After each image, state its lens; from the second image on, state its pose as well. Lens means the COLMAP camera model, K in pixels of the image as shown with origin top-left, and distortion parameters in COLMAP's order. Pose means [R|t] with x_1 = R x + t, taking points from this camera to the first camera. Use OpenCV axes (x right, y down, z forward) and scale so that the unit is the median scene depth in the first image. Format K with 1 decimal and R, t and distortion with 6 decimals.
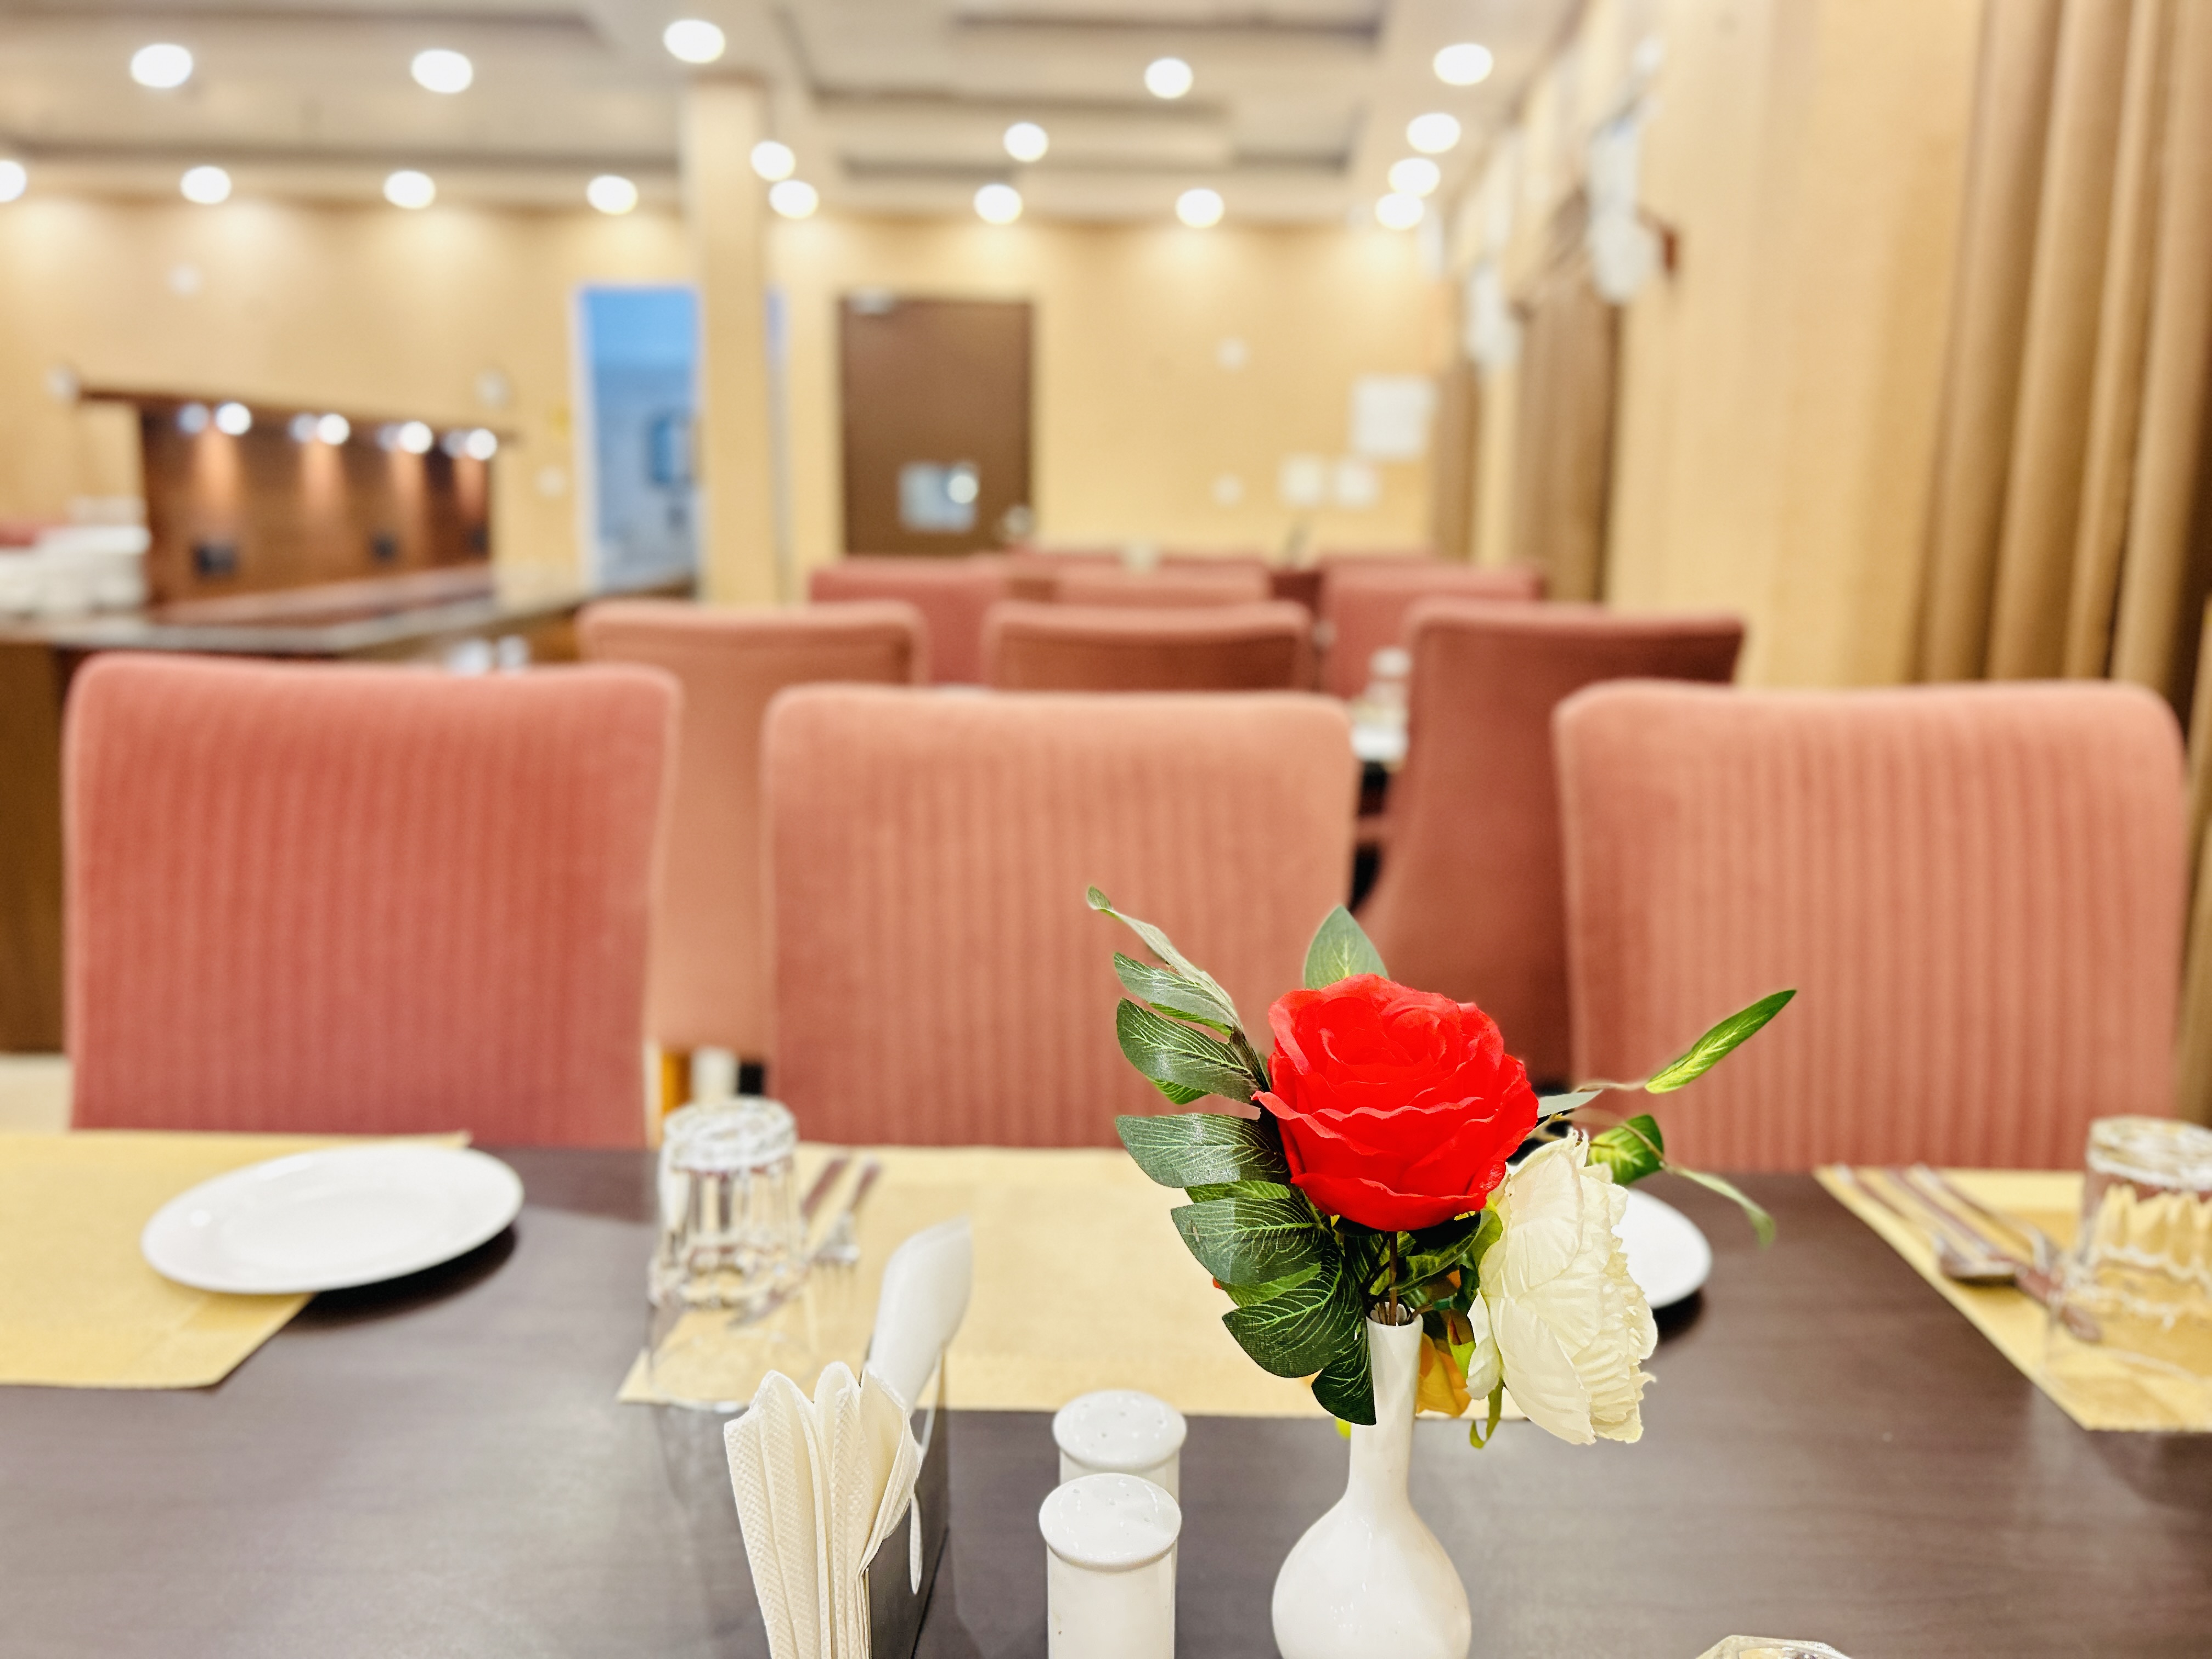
lens RADIAL K [[1652.4, 0, 1107.5], [0, 1652.4, 822.2], [0, 0, 1]] dist [0.047606, -0.047805]
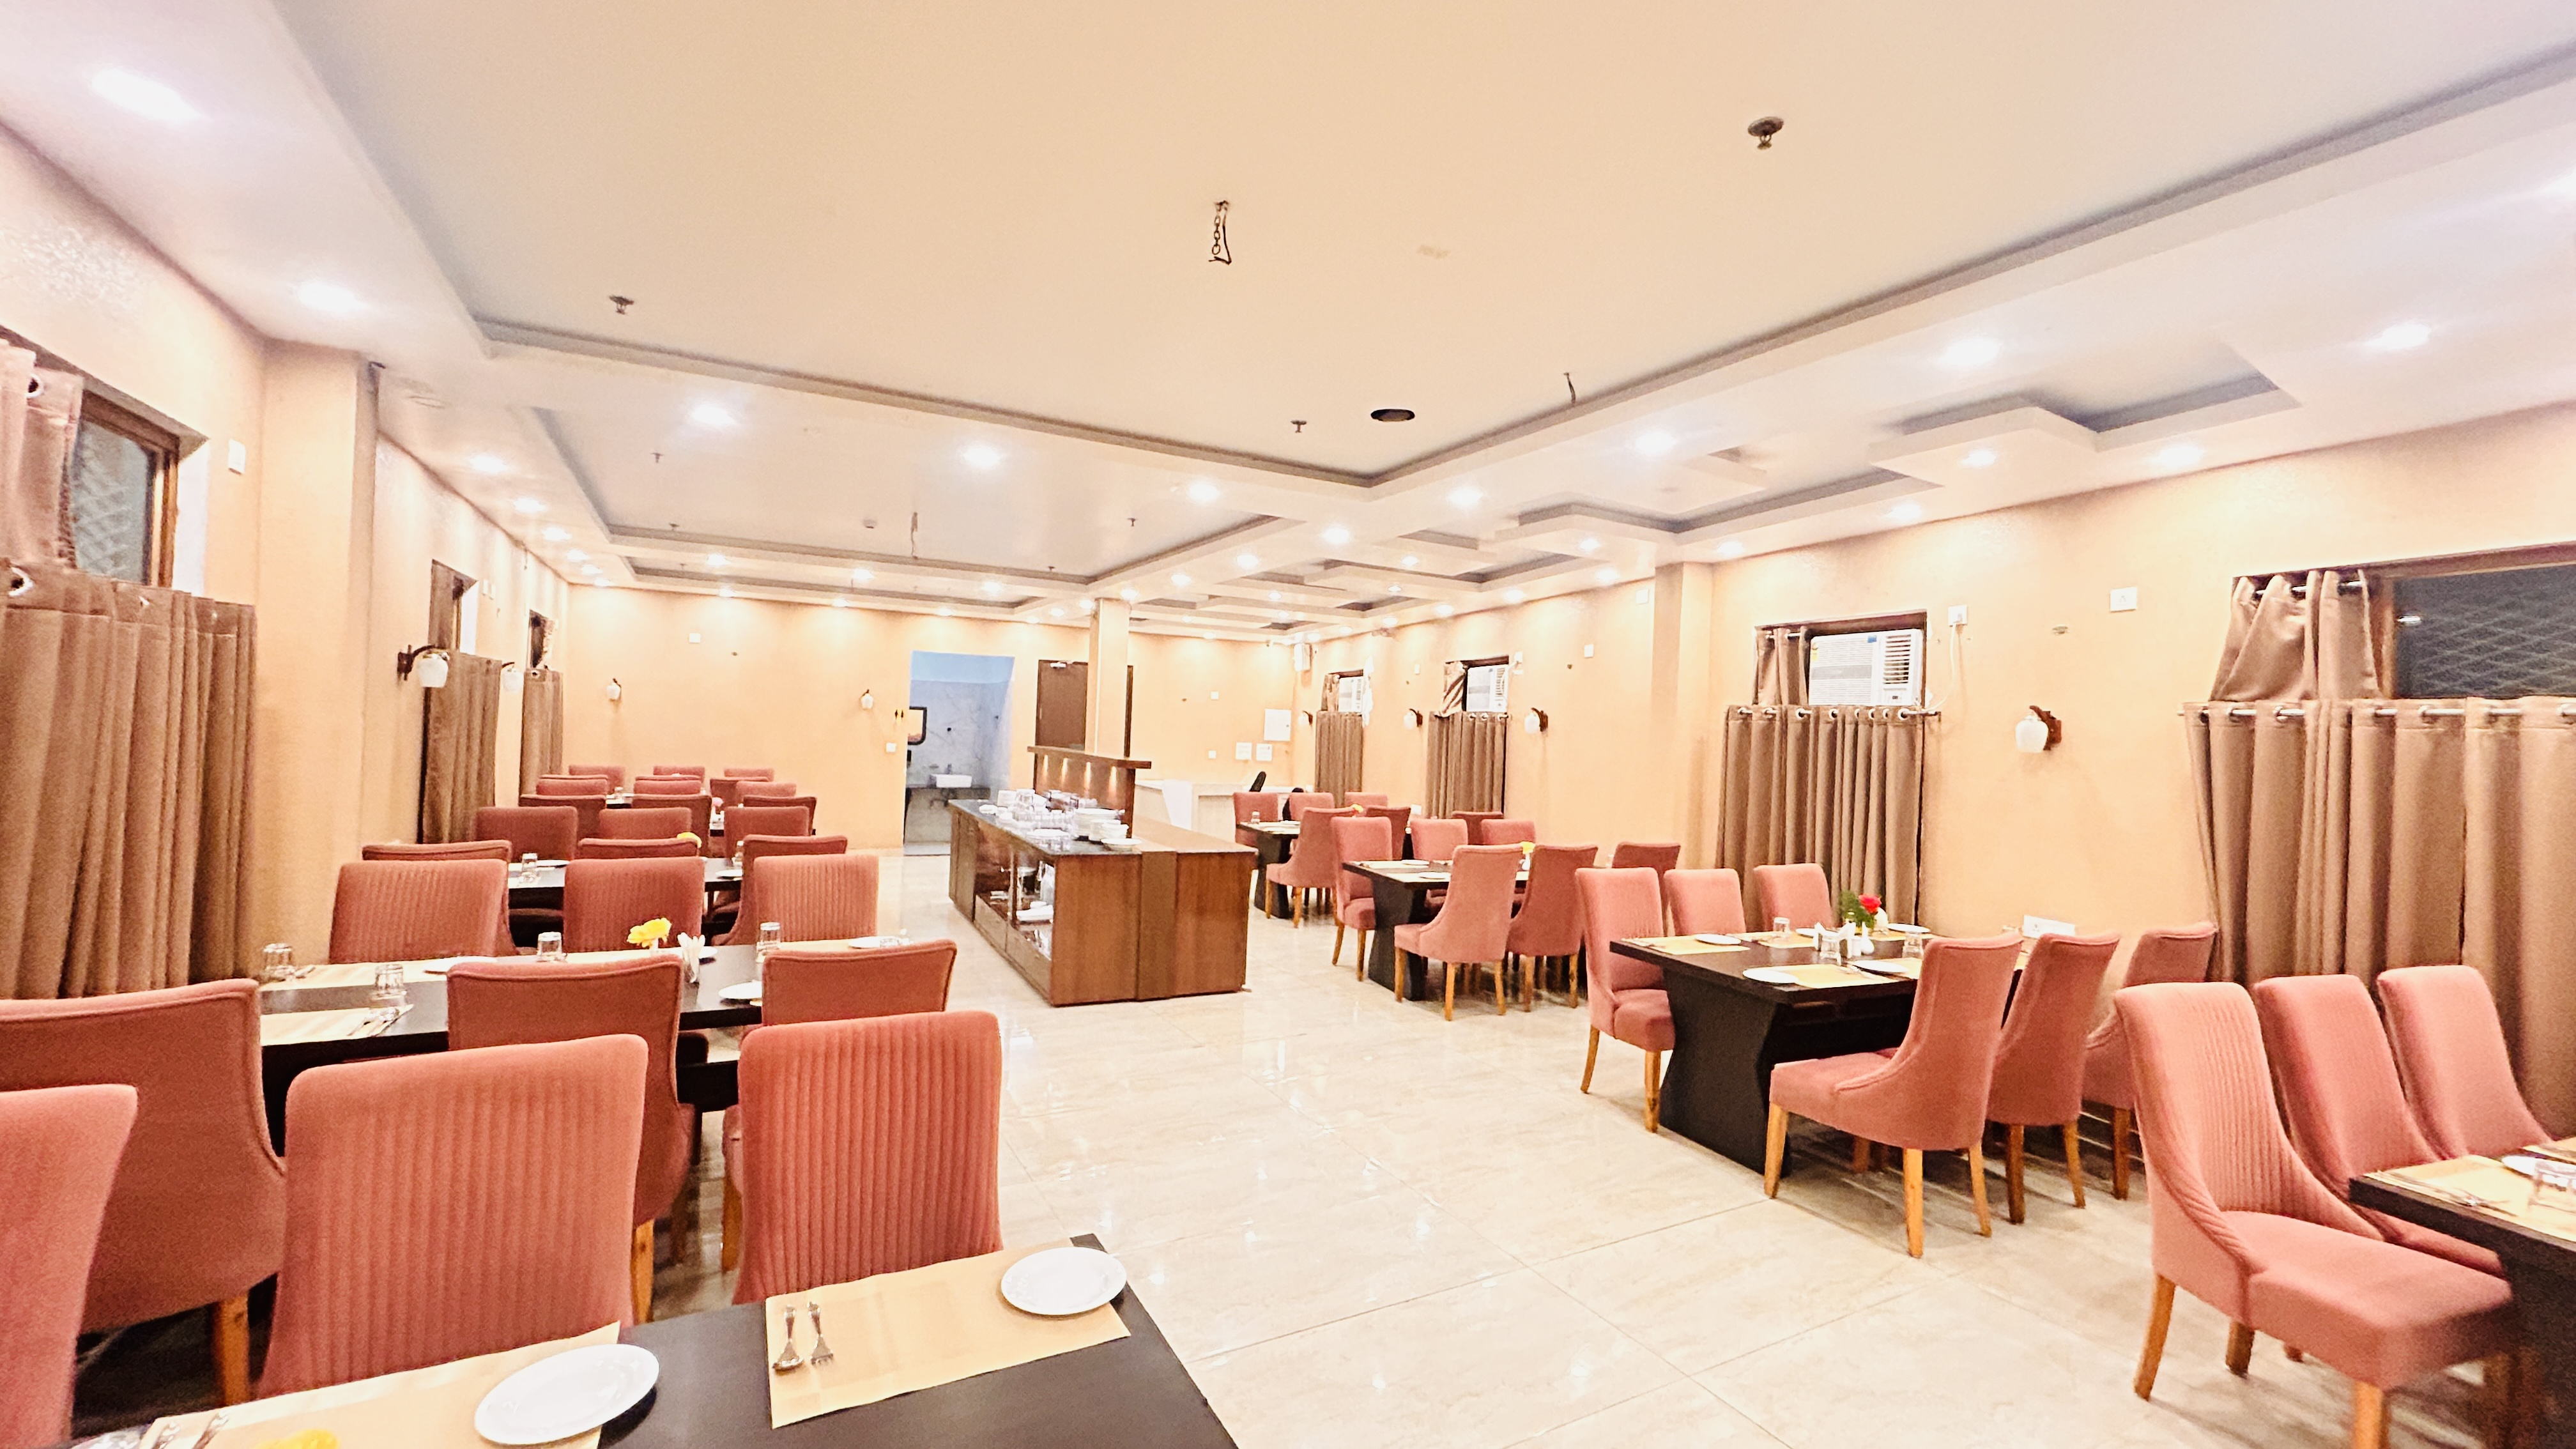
lens RADIAL K [[1035.6, 0, 1291.8], [0, 1035.6, 726.4], [0, 0, 1]] dist [-0.004817, 0.001832]
pose [[0.903893, 0.033651, 0.426433, -1.317221], [0.043949, 0.984320, -0.170832, -0.005117], [-0.425495, 0.173155, 0.888241, -0.812445]]
